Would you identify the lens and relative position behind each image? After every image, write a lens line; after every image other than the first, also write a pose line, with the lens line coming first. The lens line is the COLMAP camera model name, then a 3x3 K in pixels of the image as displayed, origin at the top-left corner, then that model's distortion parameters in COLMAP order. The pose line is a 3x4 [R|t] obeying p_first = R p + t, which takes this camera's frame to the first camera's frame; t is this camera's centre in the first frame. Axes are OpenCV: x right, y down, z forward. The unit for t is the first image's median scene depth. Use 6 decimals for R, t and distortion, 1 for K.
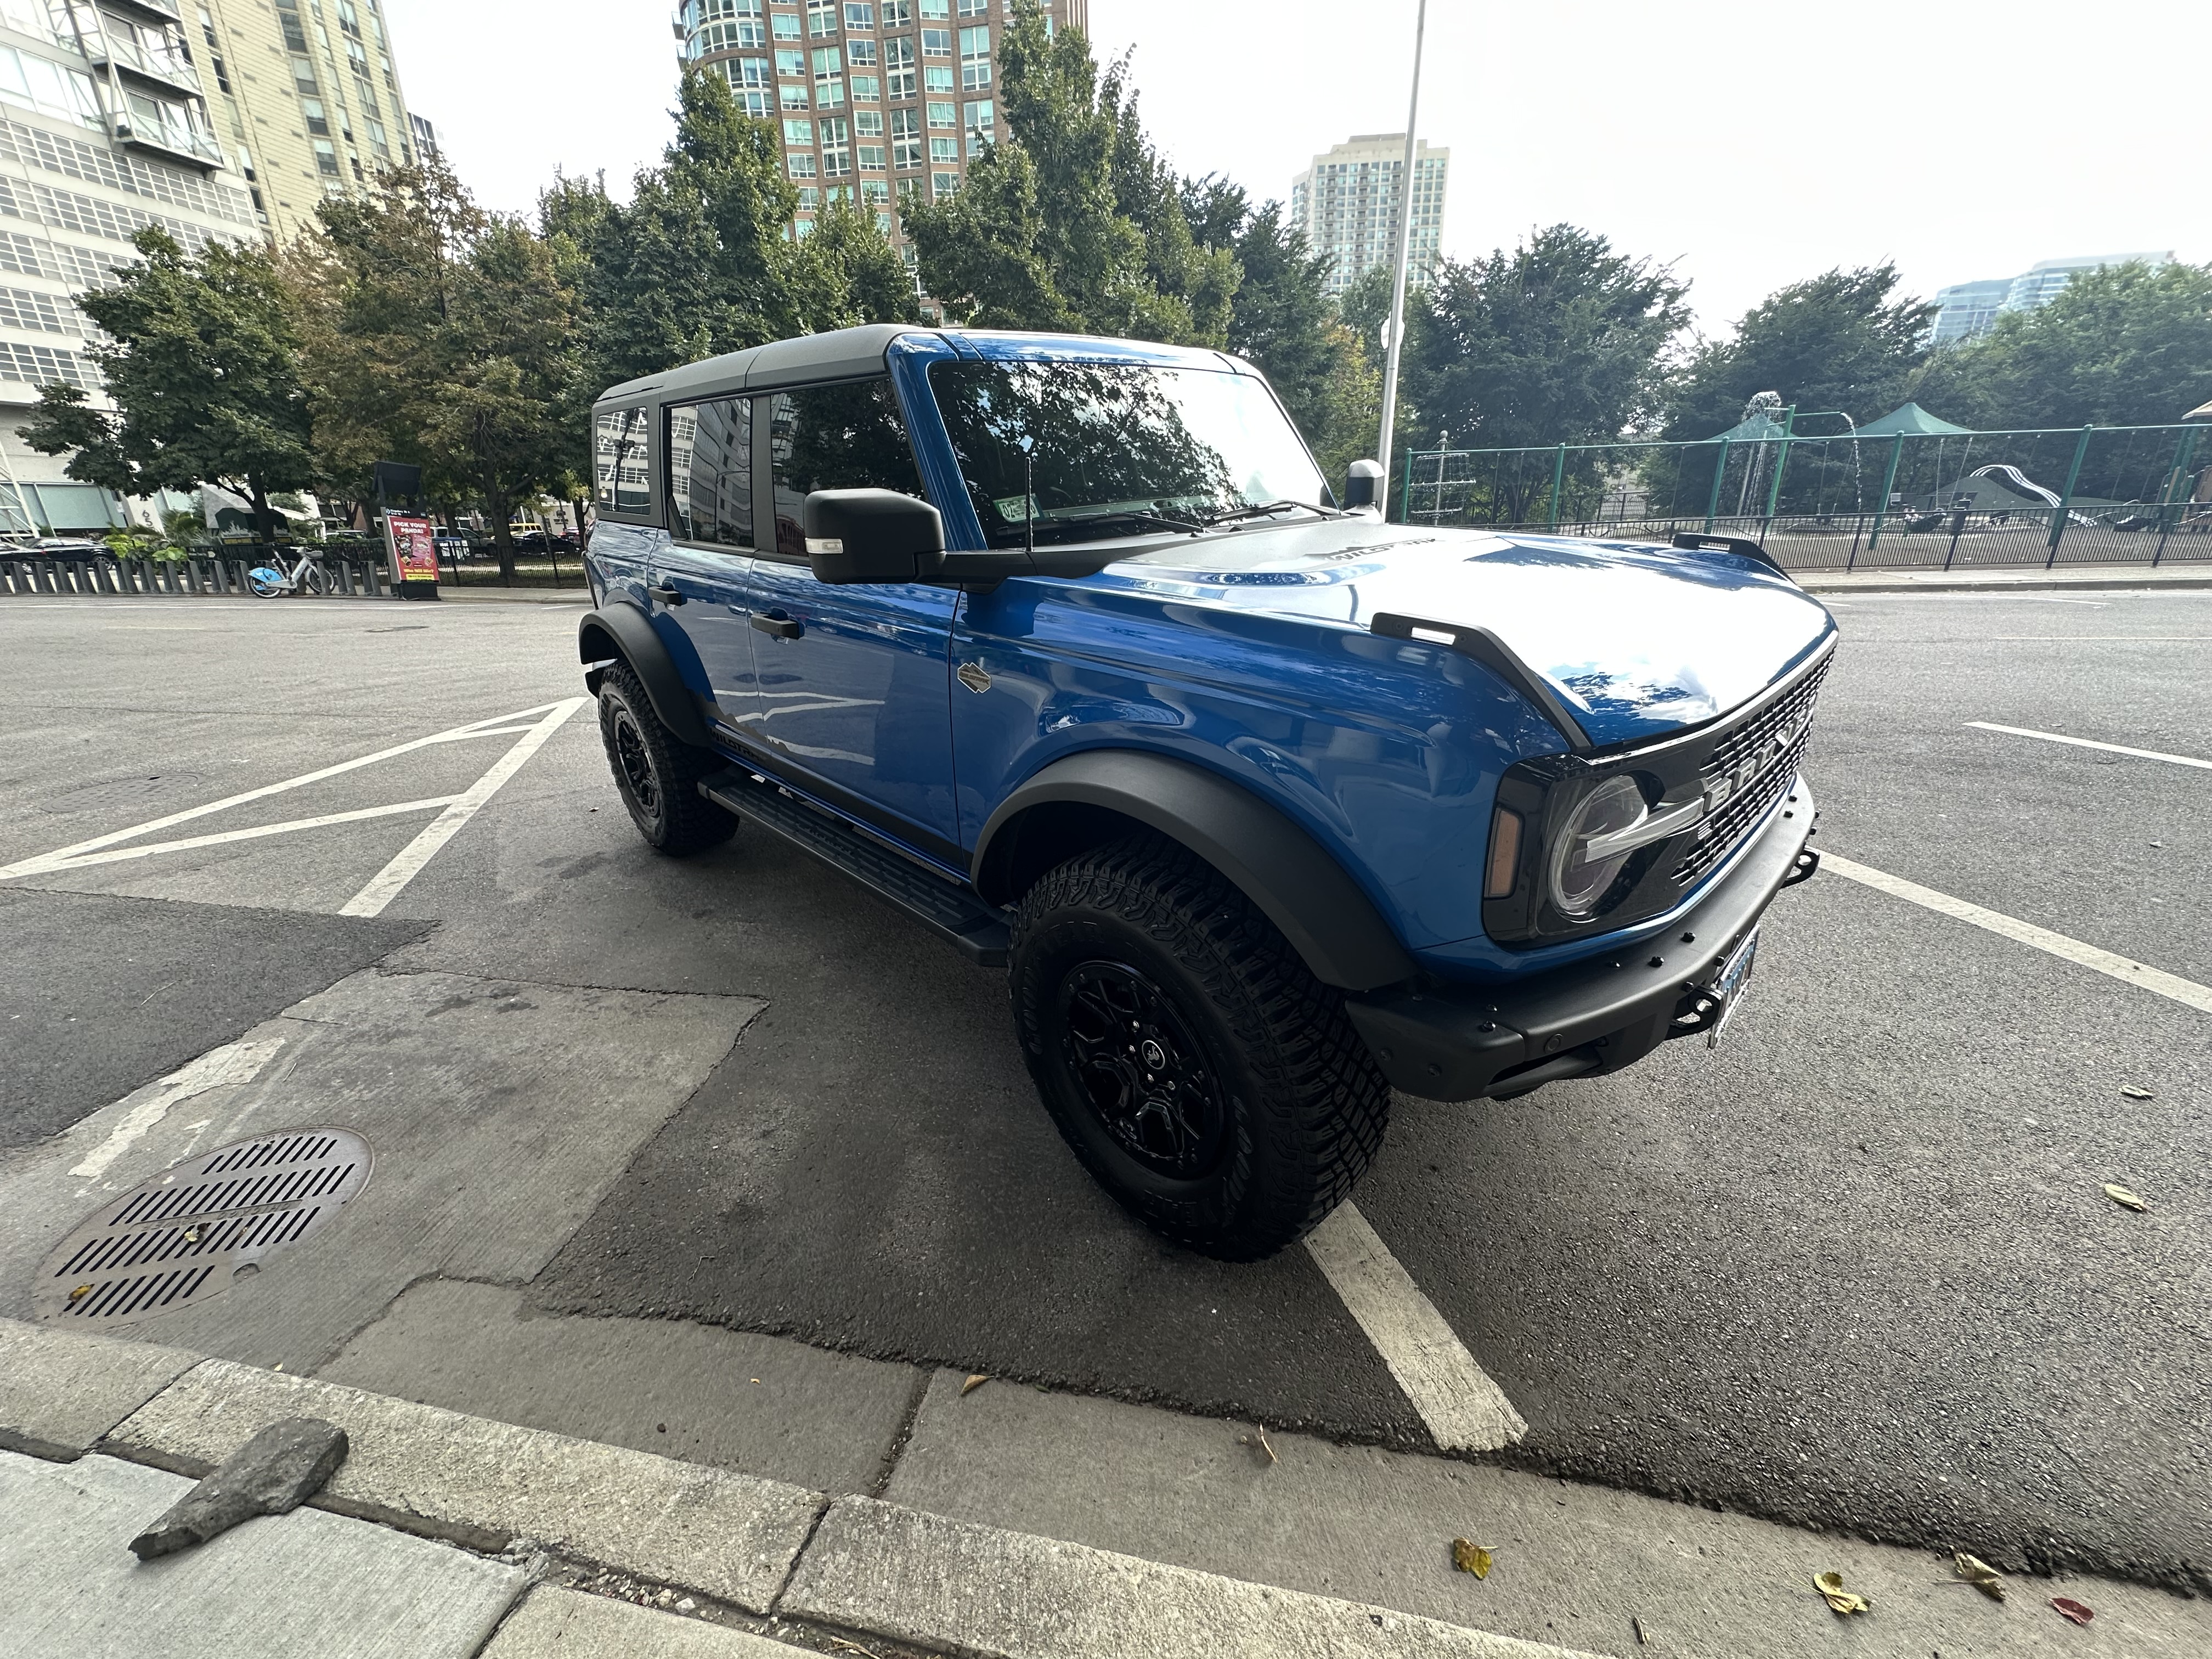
lens RADIAL K [[884.3, 0, 1112.9], [0, 884.3, 830.8], [0, 0, 1]] dist [-0.004498, 0.000912]
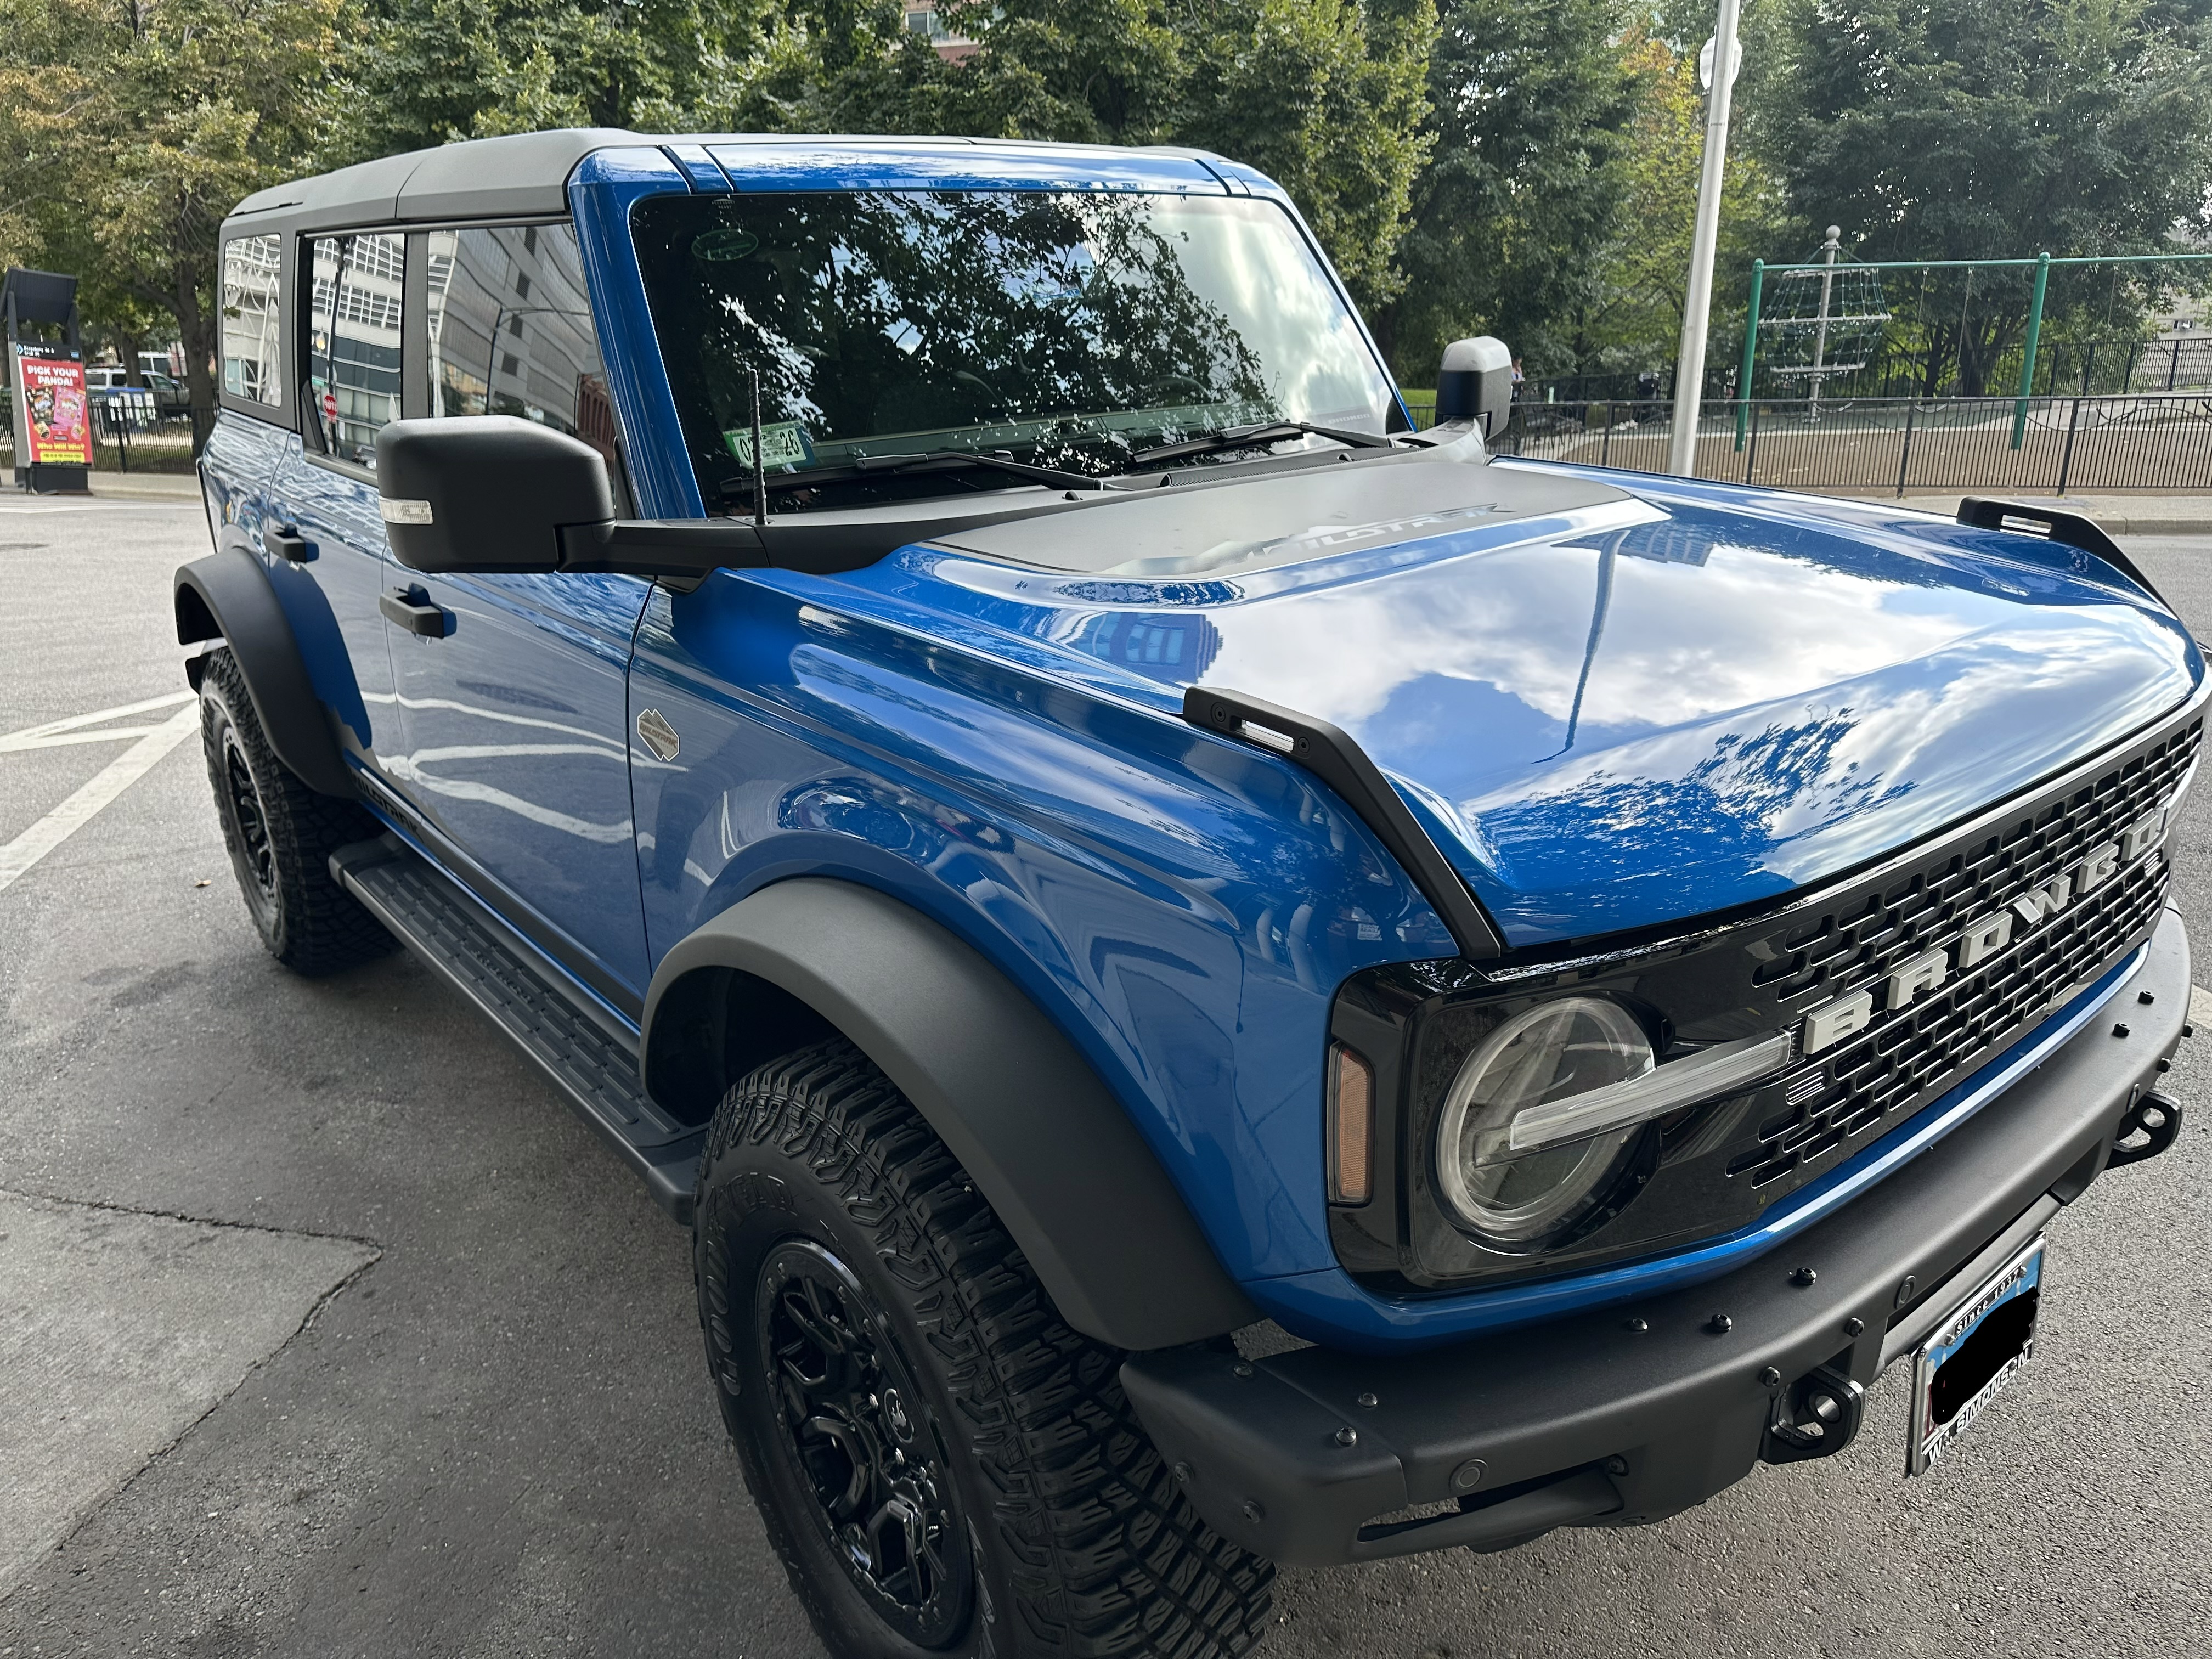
lens RADIAL K [[1573.4, 0, 1114.4], [0, 1573.4, 824.7], [0, 0, 1]] dist [0.028494, -0.042075]
pose [[0.996241, 0.035734, -0.078906, 0.126409], [-0.040177, 0.997653, -0.055456, -0.036878], [0.076739, 0.058417, 0.995338, -0.007107]]
